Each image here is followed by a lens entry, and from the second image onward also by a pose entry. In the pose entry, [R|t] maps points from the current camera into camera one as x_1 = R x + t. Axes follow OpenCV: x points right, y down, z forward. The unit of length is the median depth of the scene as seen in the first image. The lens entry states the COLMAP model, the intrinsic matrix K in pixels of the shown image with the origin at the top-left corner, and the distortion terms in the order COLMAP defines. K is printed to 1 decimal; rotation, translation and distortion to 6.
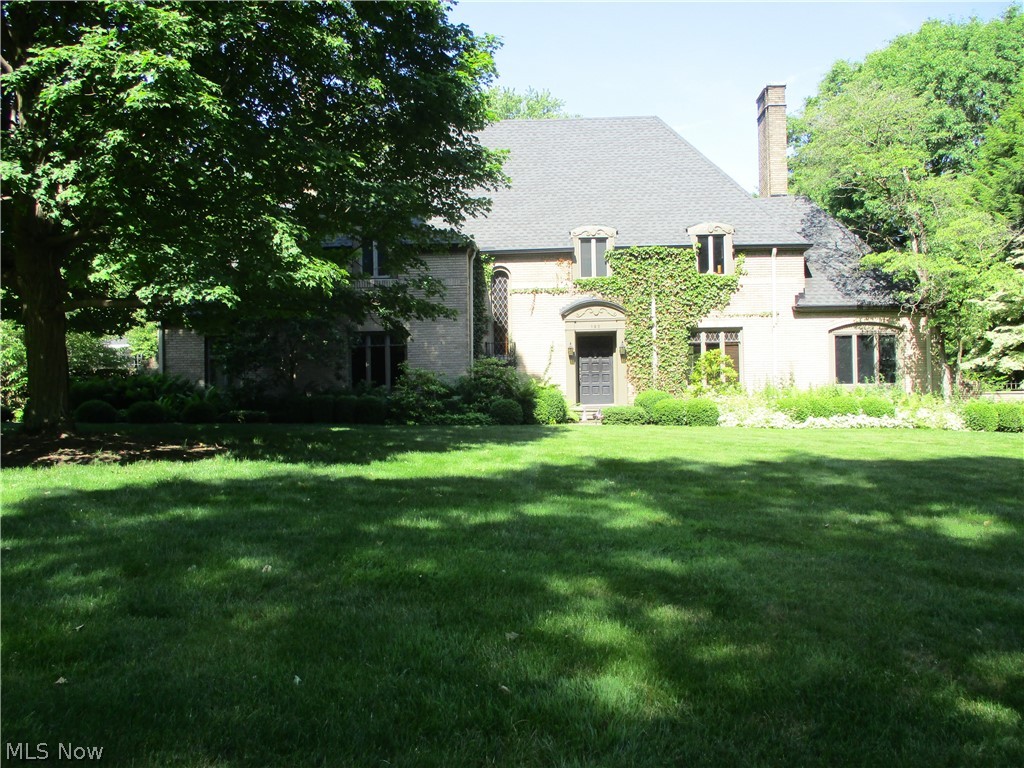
lens RADIAL K [[856.1, 0, 511.5], [0, 856.1, 386.1], [0, 0, 1]] dist [-0.029045, 0.008112]
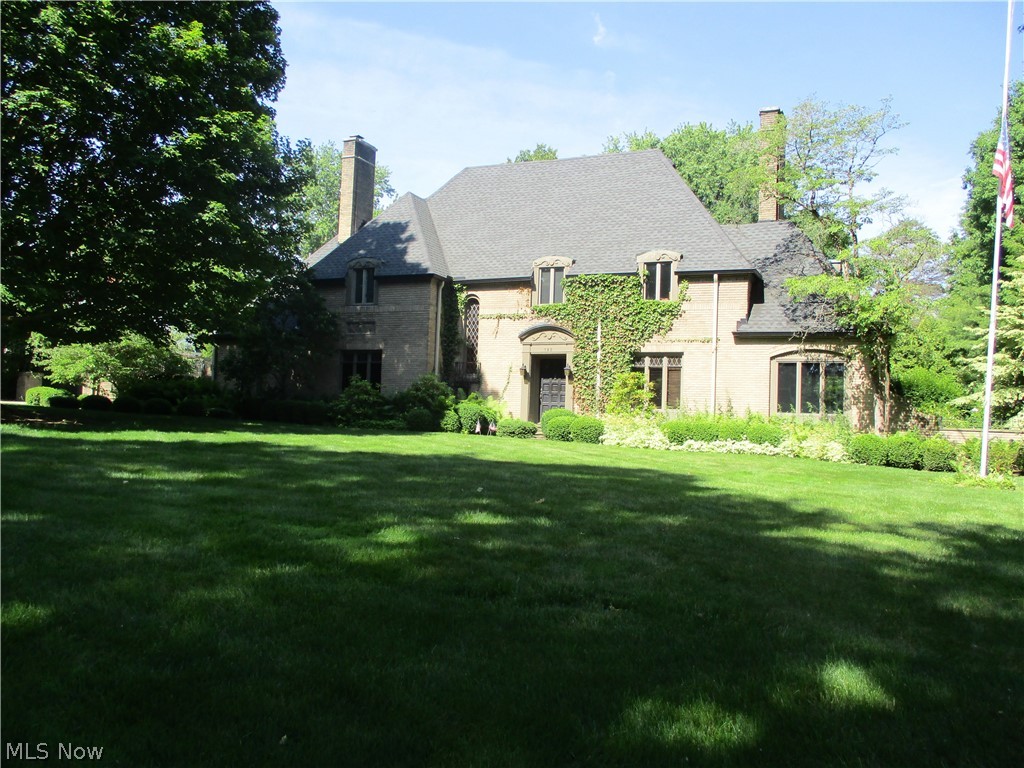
lens RADIAL K [[856.1, 0, 518.5], [0, 856.1, 383.4], [0, 0, 1]] dist [-0.029045, 0.008112]
pose [[0.931030, 0.031240, -0.363602, 0.457637], [-0.047527, 0.998223, -0.035932, 0.013323], [0.361834, 0.050734, 0.930861, -0.011282]]
